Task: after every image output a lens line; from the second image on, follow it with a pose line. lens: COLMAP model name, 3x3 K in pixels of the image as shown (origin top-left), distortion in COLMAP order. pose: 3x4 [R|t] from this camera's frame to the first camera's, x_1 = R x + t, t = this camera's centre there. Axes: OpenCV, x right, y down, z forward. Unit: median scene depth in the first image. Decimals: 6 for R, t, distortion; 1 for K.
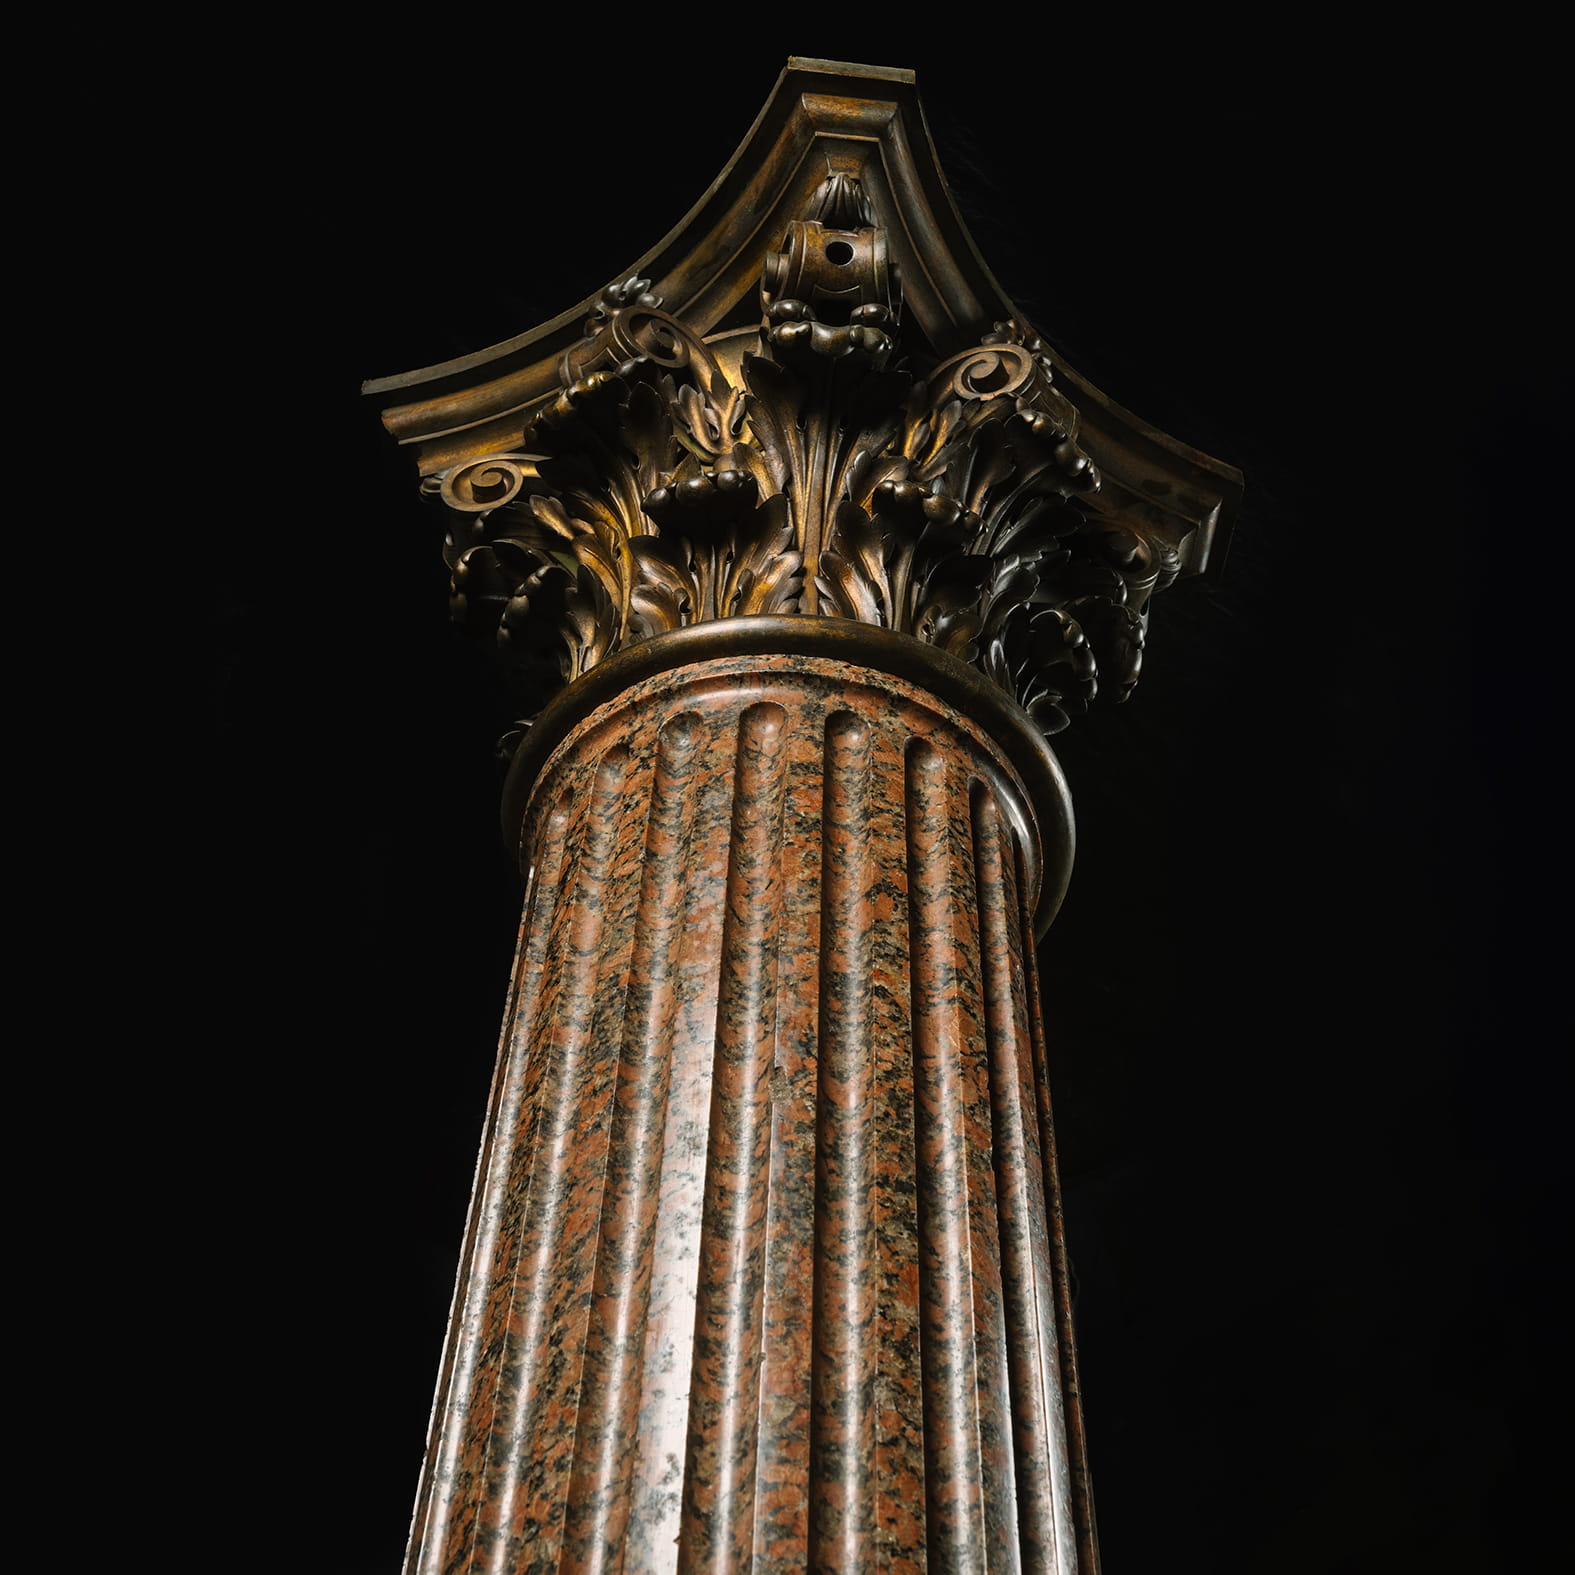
lens RADIAL K [[2290.0, 0, 787.5], [0, 2290.0, 787.5], [0, 0, 1]] dist [0.120184, 0.041515]
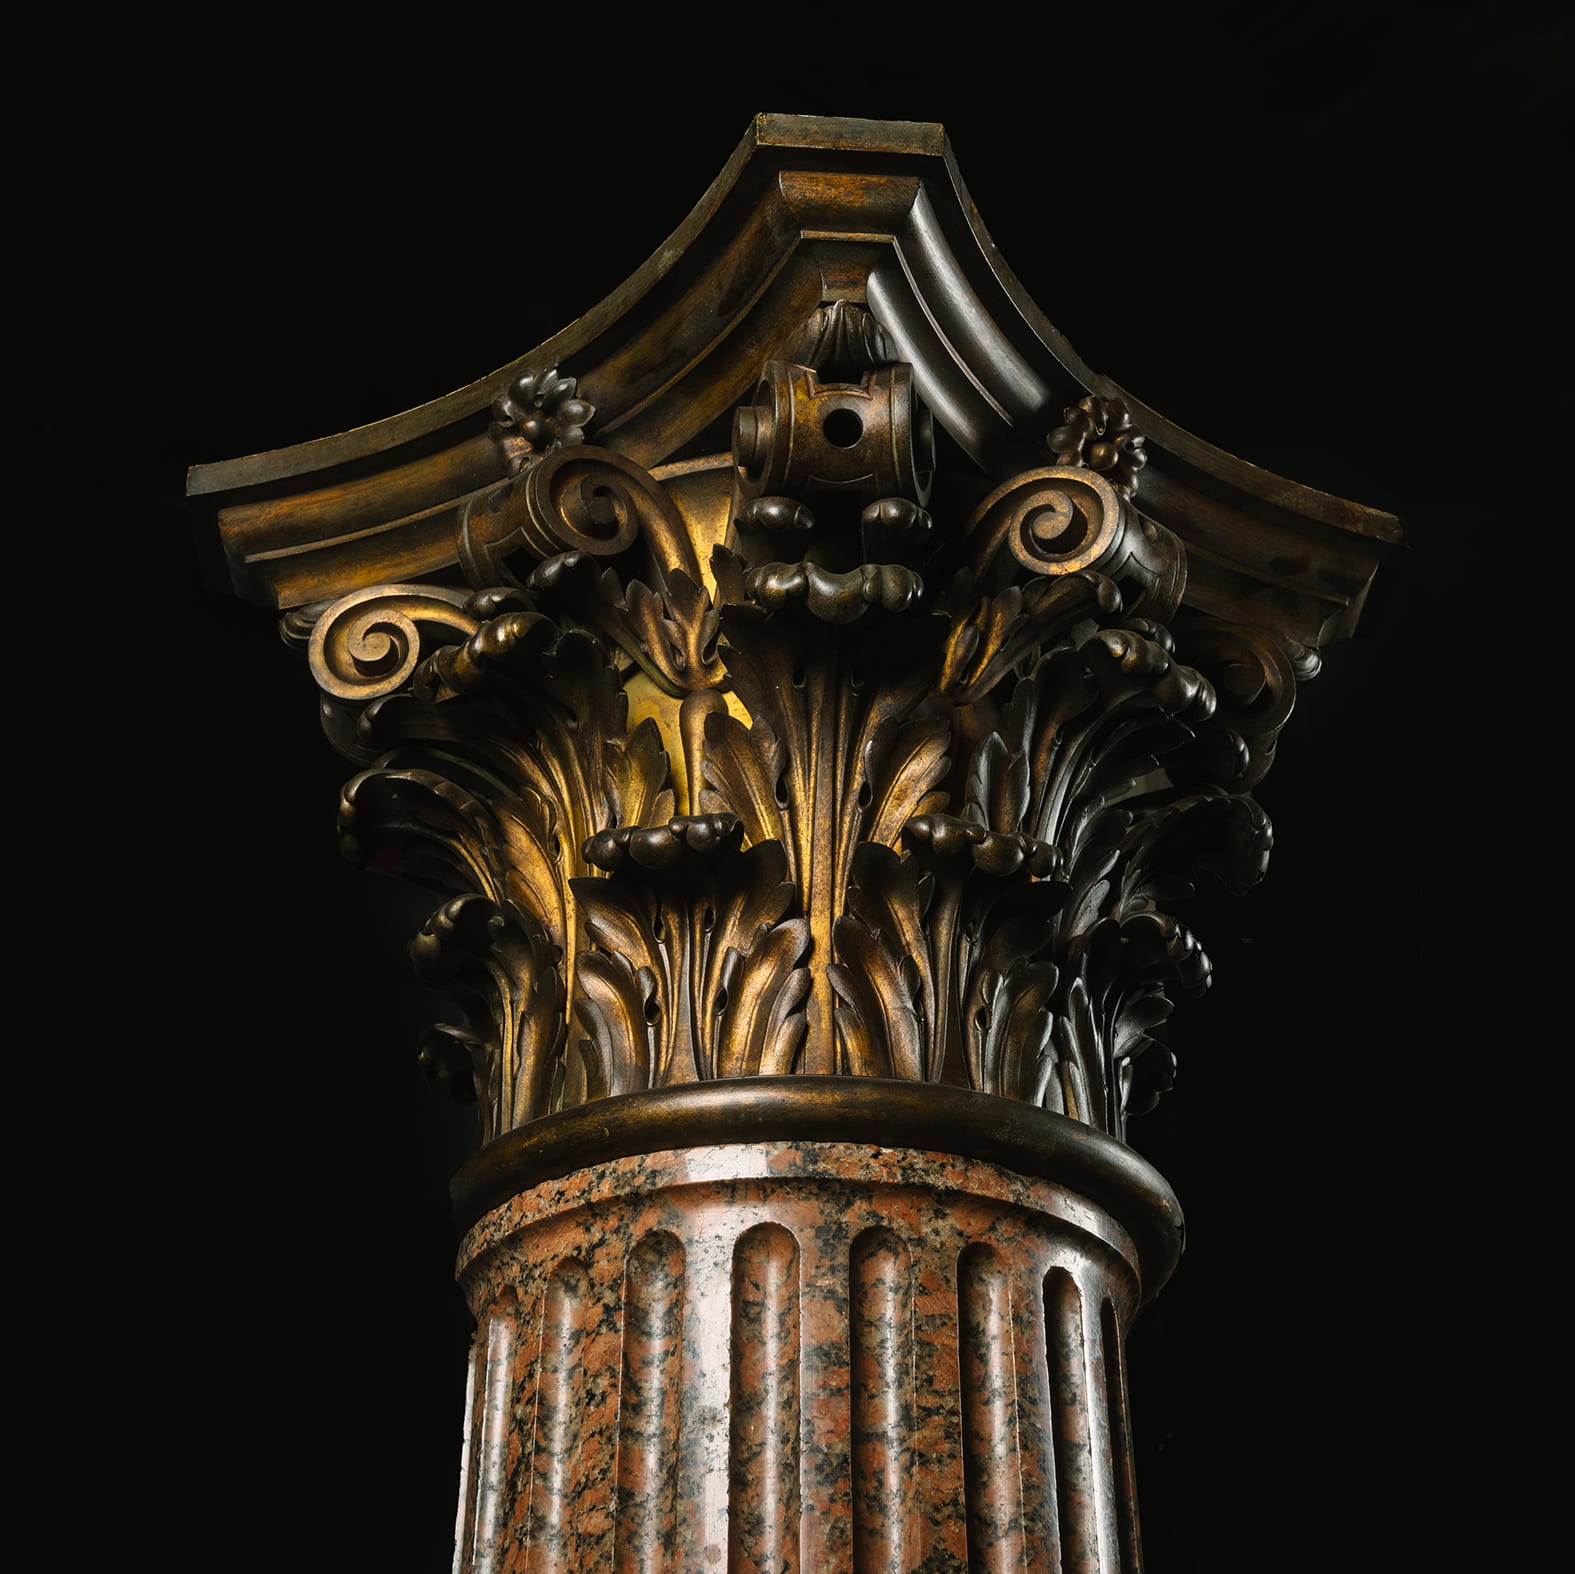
lens RADIAL K [[2732.5, 0, 787.5], [0, 2732.5, 787.0], [0, 0, 1]] dist [0.017490, 0.138758]
pose [[0.999018, -0.041186, -0.016323, 0.015678], [0.044221, 0.949374, 0.311021, -0.409198], [0.002687, -0.311437, 0.950263, 0.188240]]
